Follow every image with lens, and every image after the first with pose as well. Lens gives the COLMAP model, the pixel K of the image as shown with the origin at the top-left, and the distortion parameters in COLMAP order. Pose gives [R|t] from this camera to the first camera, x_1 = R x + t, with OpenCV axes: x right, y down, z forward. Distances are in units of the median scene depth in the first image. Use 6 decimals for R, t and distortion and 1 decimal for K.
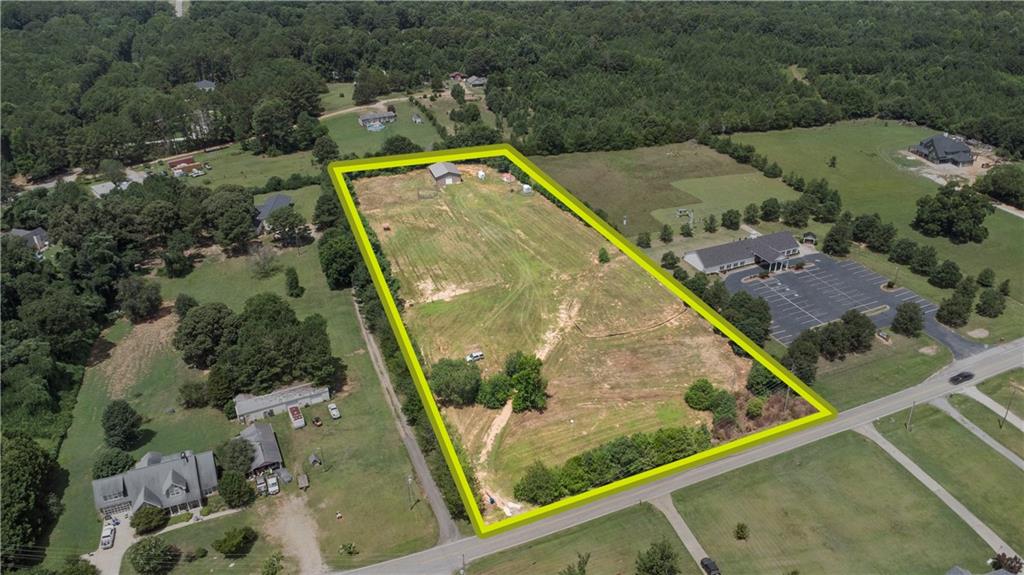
lens RADIAL K [[729.5, 0, 512.0], [0, 729.5, 287.5], [0, 0, 1]] dist [0.005754, 0.000156]
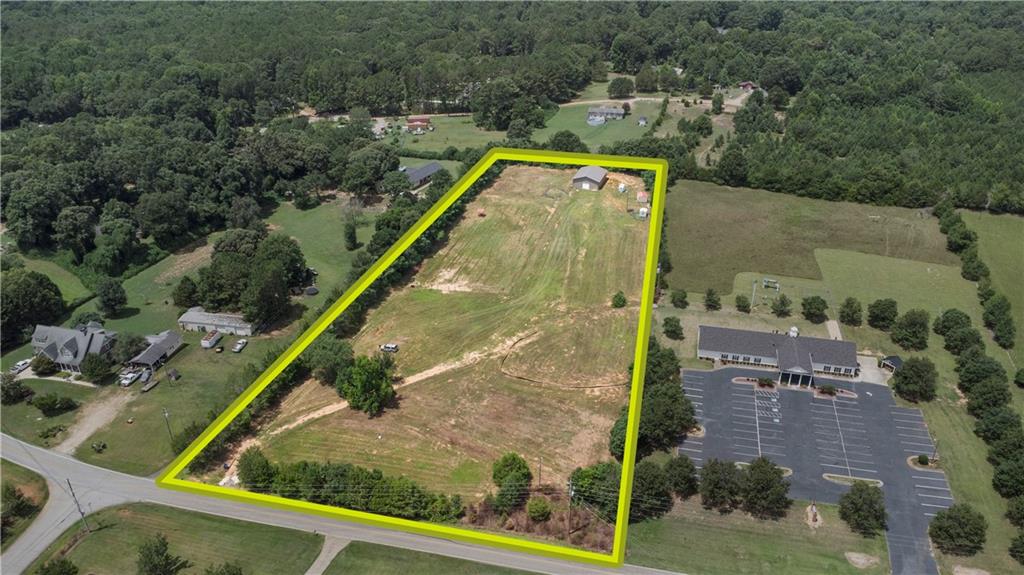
lens RADIAL K [[736.1, 0, 512.0], [0, 736.1, 287.5], [0, 0, 1]] dist [0.044272, -0.074054]
pose [[0.803964, 0.290492, -0.518899, 0.372692], [-0.287672, 0.953661, 0.088174, -0.076957], [0.520468, 0.078384, 0.850276, 0.143944]]
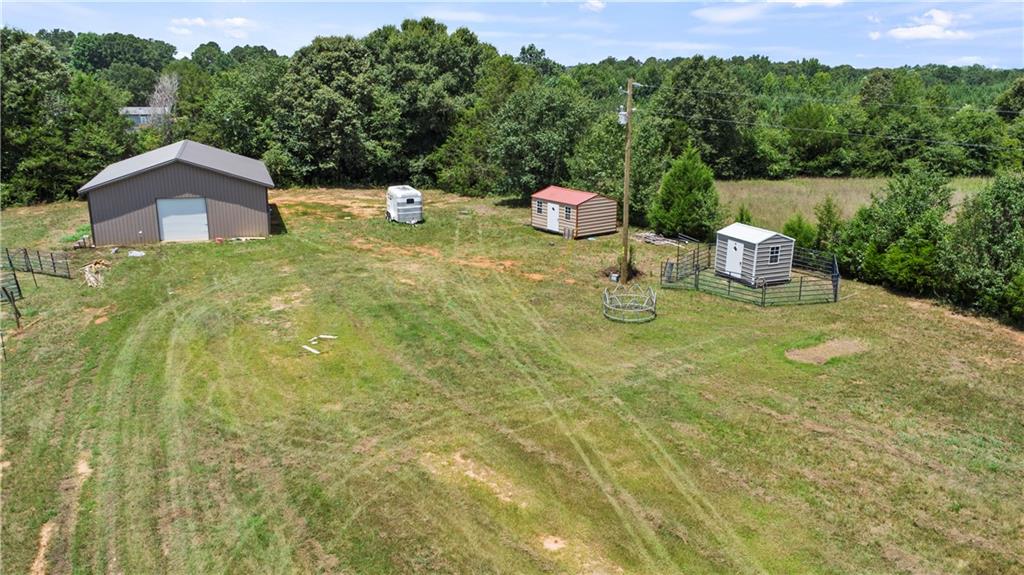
lens RADIAL K [[750.9, 0, 484.8], [0, 750.9, 273.3], [0, 0, 1]] dist [0.055088, -0.076548]
pose [[0.999126, -0.017957, 0.037734, -0.032540], [0.027731, 0.960401, -0.277238, -0.095143], [-0.031261, 0.278043, 0.960060, 0.851798]]
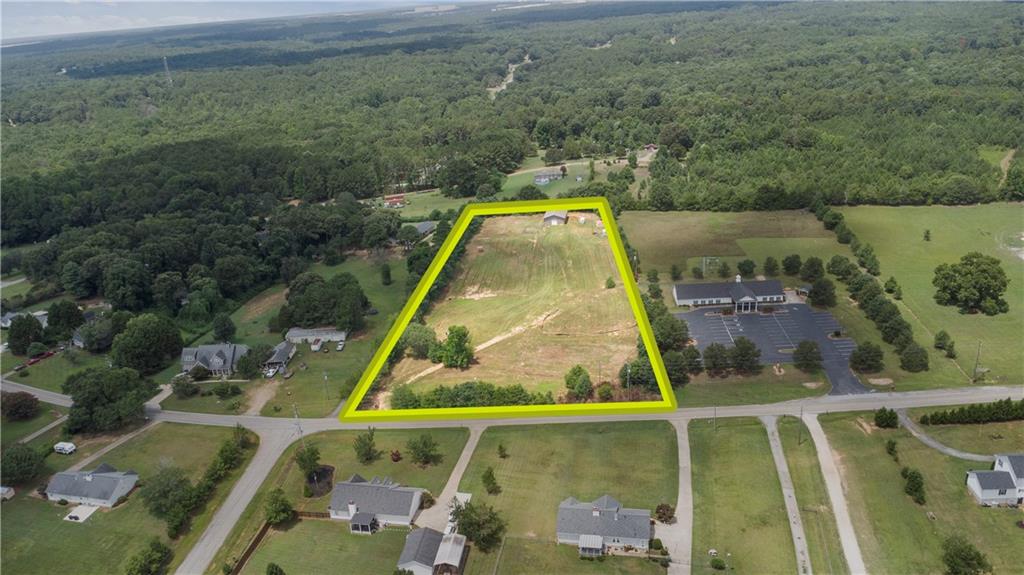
lens RADIAL K [[729.5, 0, 512.0], [0, 729.5, 287.5], [0, 0, 1]] dist [0.005754, 0.000156]
pose [[0.891072, 0.115262, -0.438983, 0.396148], [-0.162707, 0.984052, -0.071893, 0.058975], [0.423696, 0.135487, 0.895614, -0.102790]]
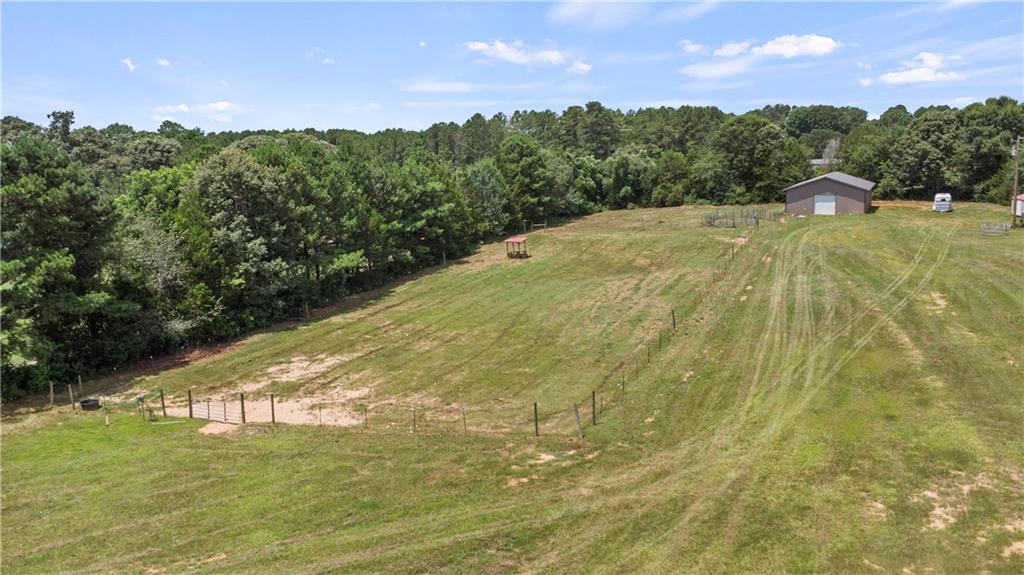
lens RADIAL K [[736.1, 0, 512.0], [0, 736.1, 287.5], [0, 0, 1]] dist [0.044272, -0.074054]
pose [[0.704387, 0.093576, -0.703621, 0.055176], [-0.320726, 0.926270, -0.197889, 0.000199], [0.633225, 0.365059, 0.682464, 0.687482]]
